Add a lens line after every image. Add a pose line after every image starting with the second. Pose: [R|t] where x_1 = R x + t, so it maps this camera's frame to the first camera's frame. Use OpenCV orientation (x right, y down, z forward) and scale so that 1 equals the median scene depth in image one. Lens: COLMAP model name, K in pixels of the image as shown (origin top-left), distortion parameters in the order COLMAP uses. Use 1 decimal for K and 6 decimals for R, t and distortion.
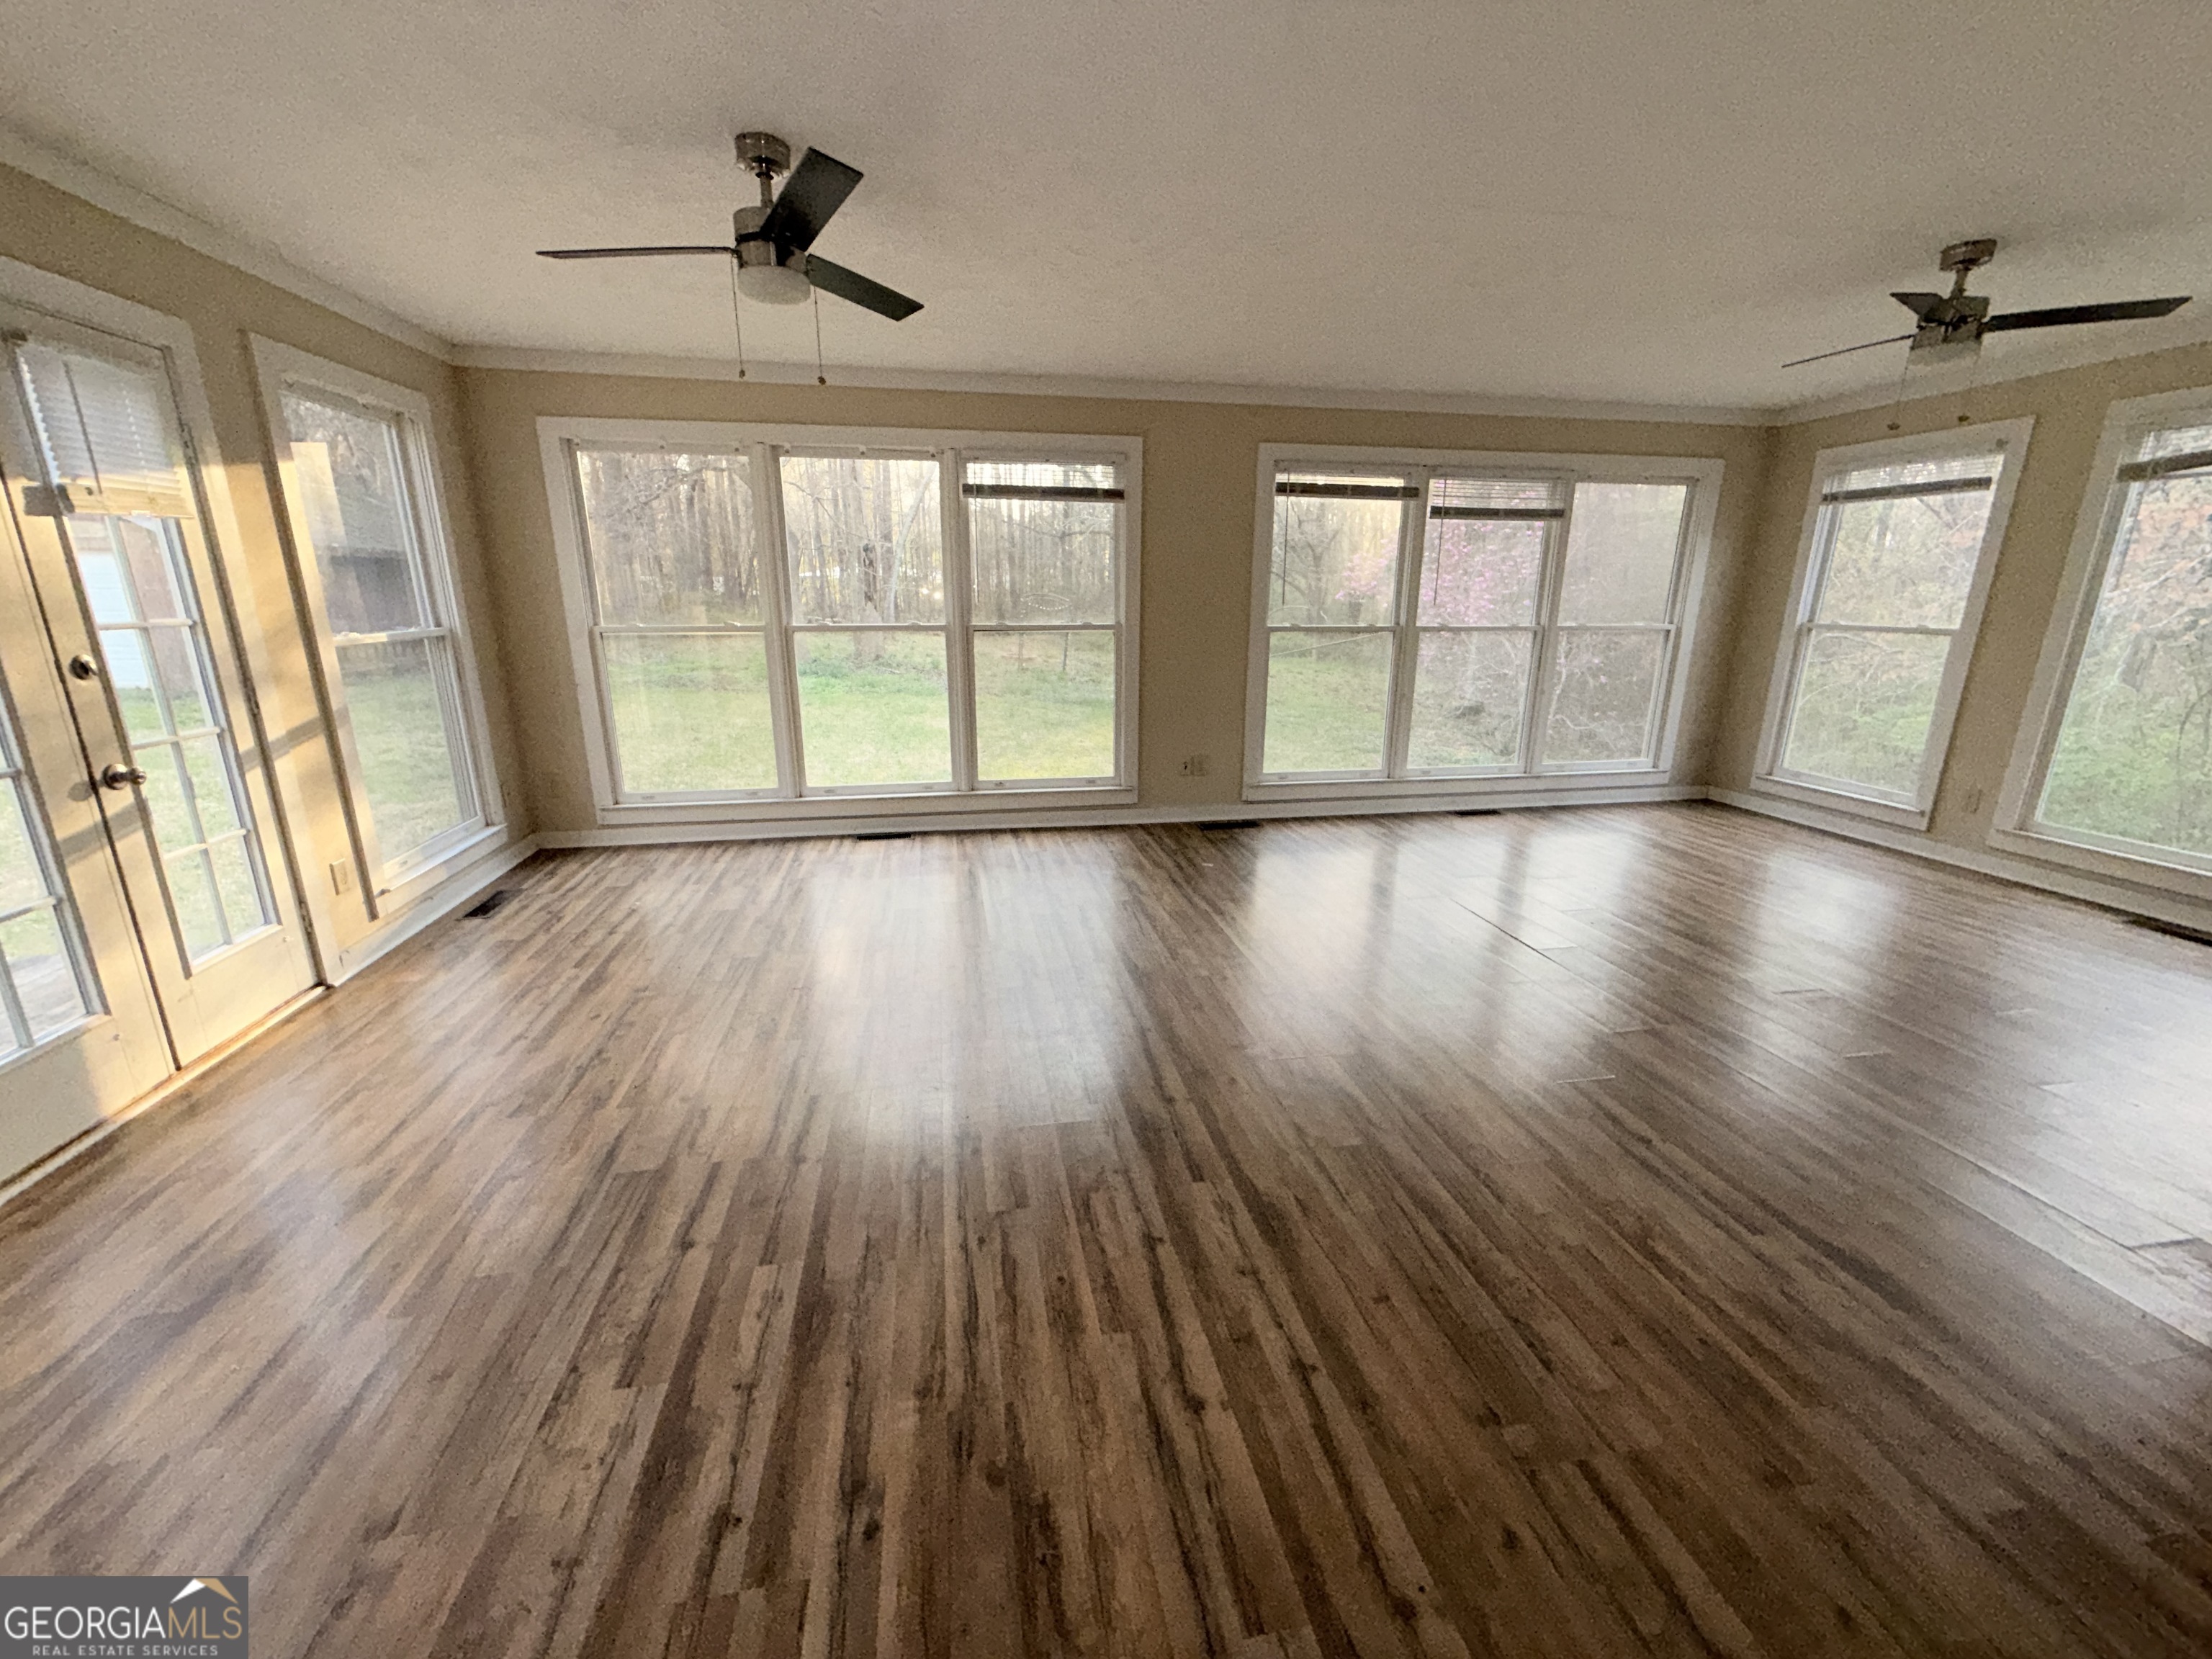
lens RADIAL K [[887.3, 0, 1151.0], [0, 887.3, 837.1], [0, 0, 1]] dist [-0.003213, 0.000895]
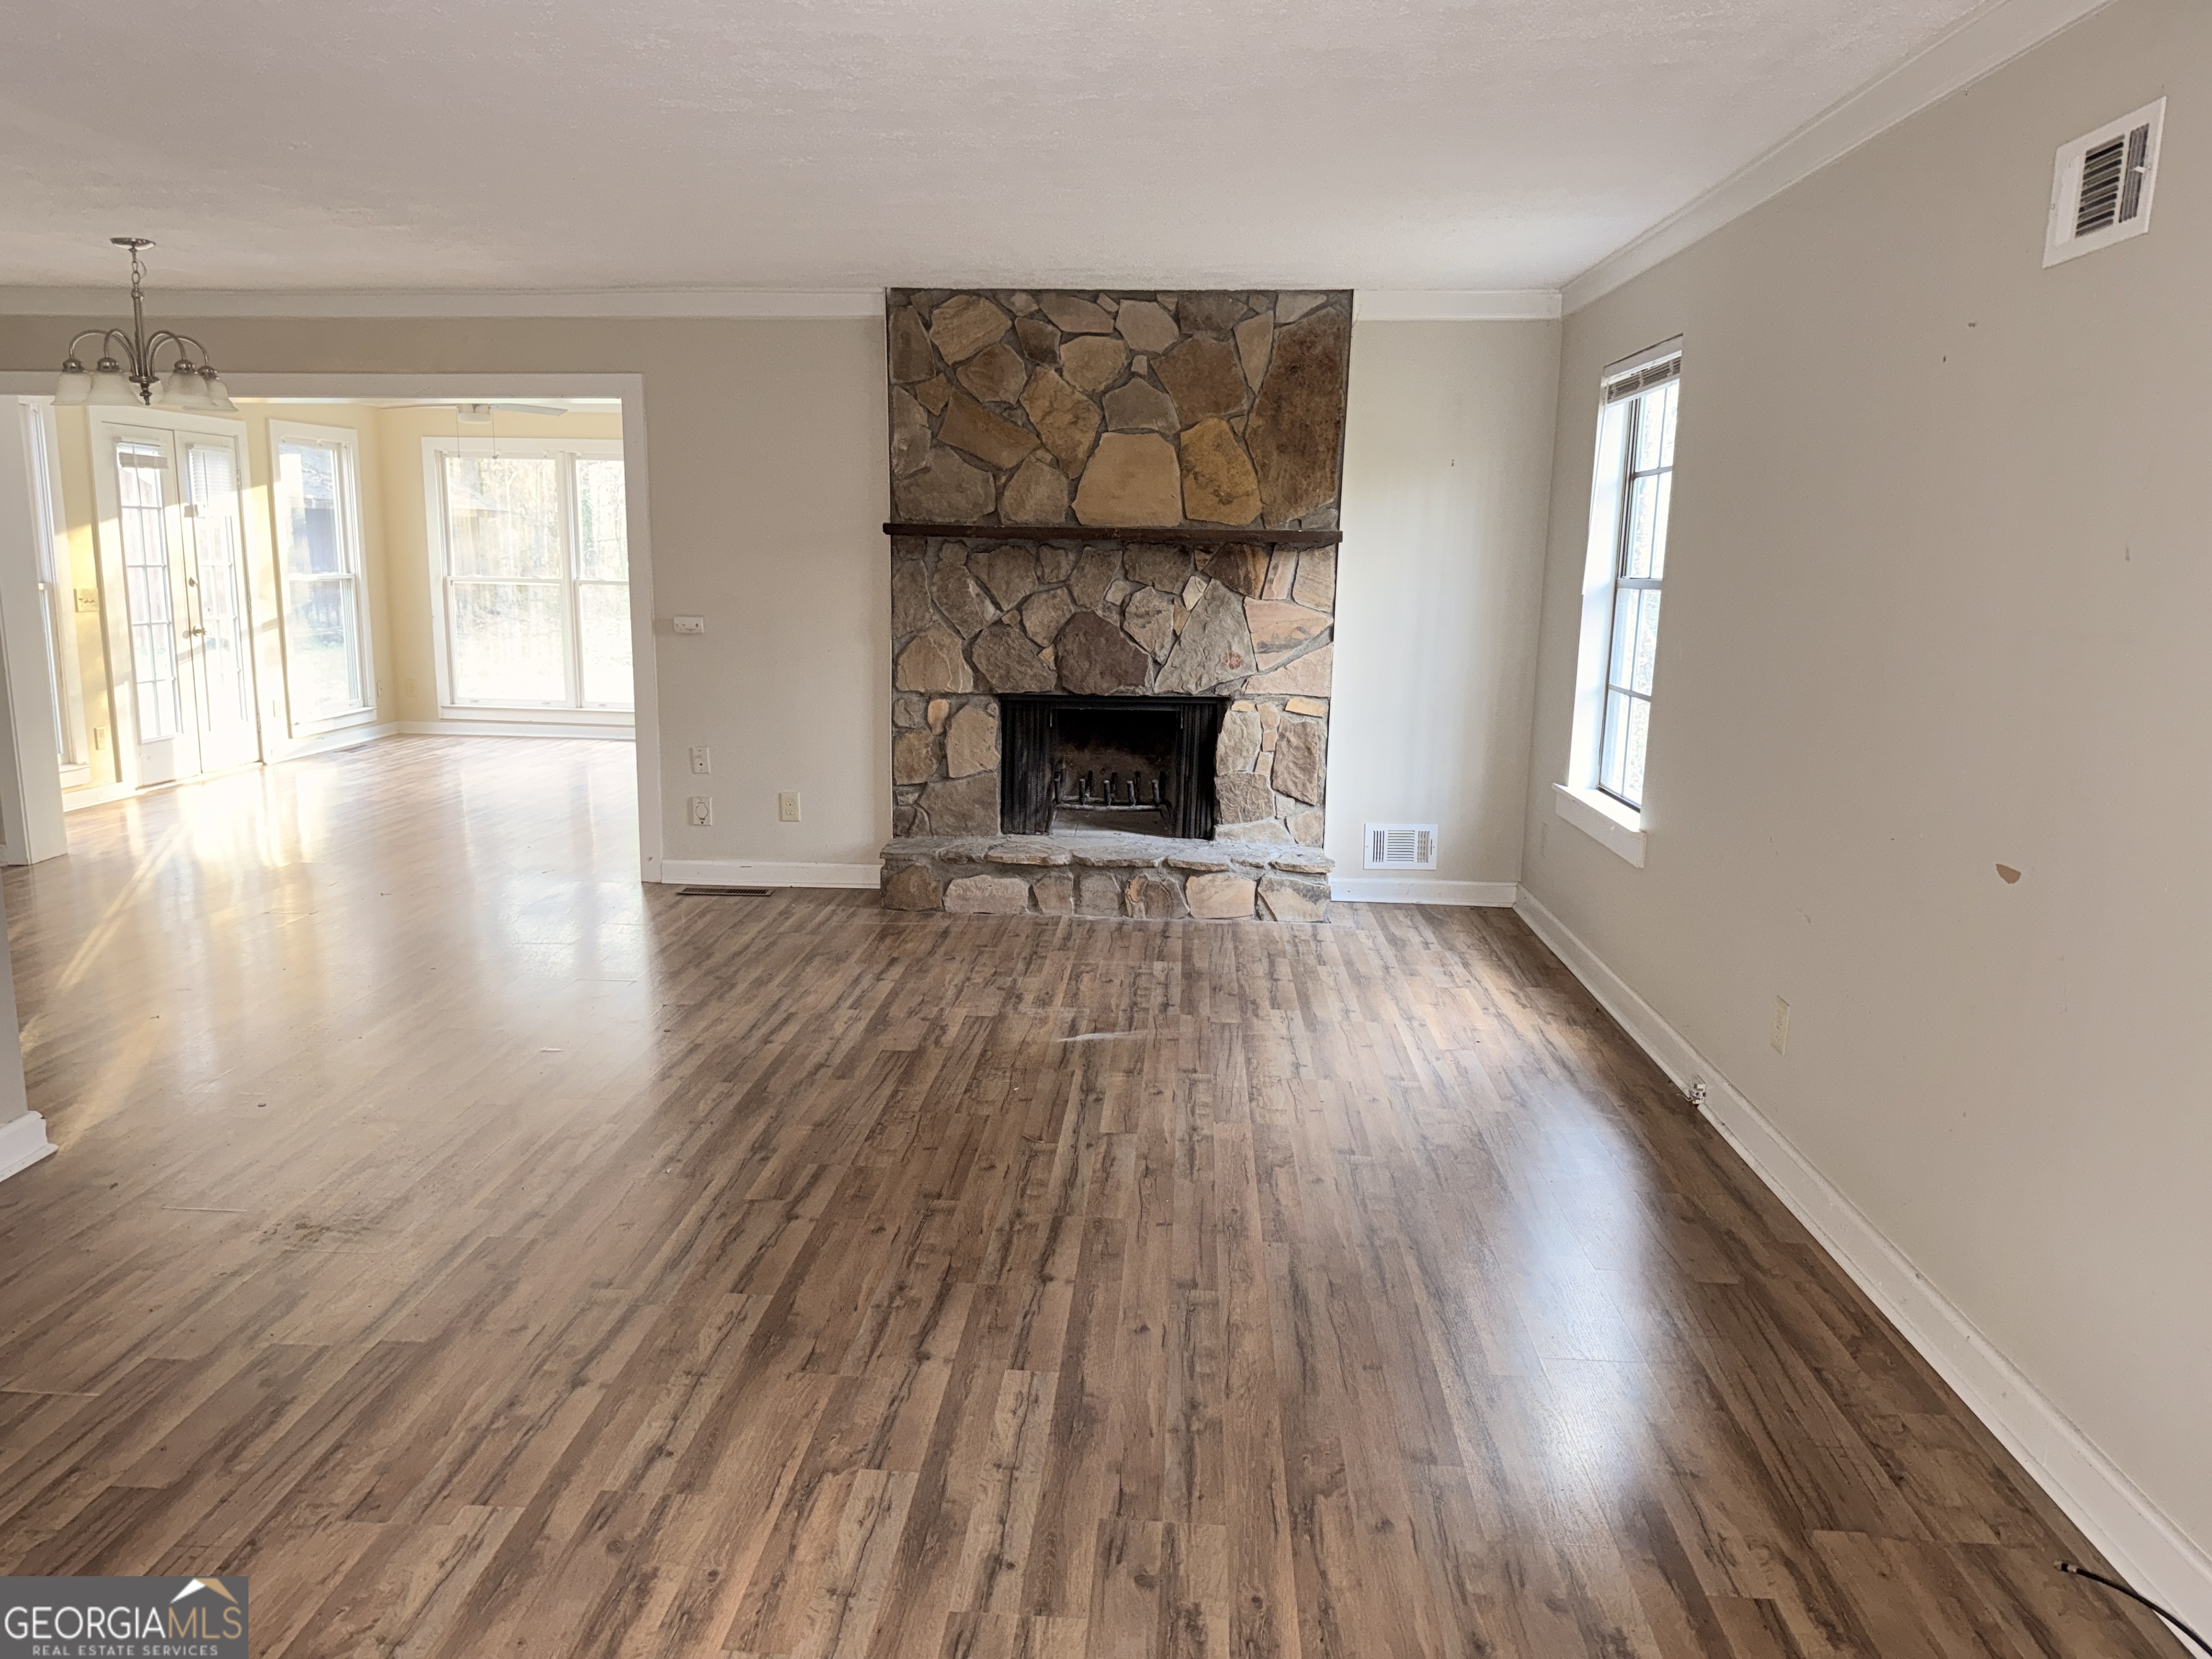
lens RADIAL K [[1591.9, 0, 1126.8], [0, 1591.9, 848.2], [0, 0, 1]] dist [0.075023, -0.047562]
pose [[0.965269, 0.054992, -0.255406, 1.712530], [-0.078208, 0.993589, -0.081641, 0.495880], [0.249278, 0.098780, 0.963381, -1.822073]]
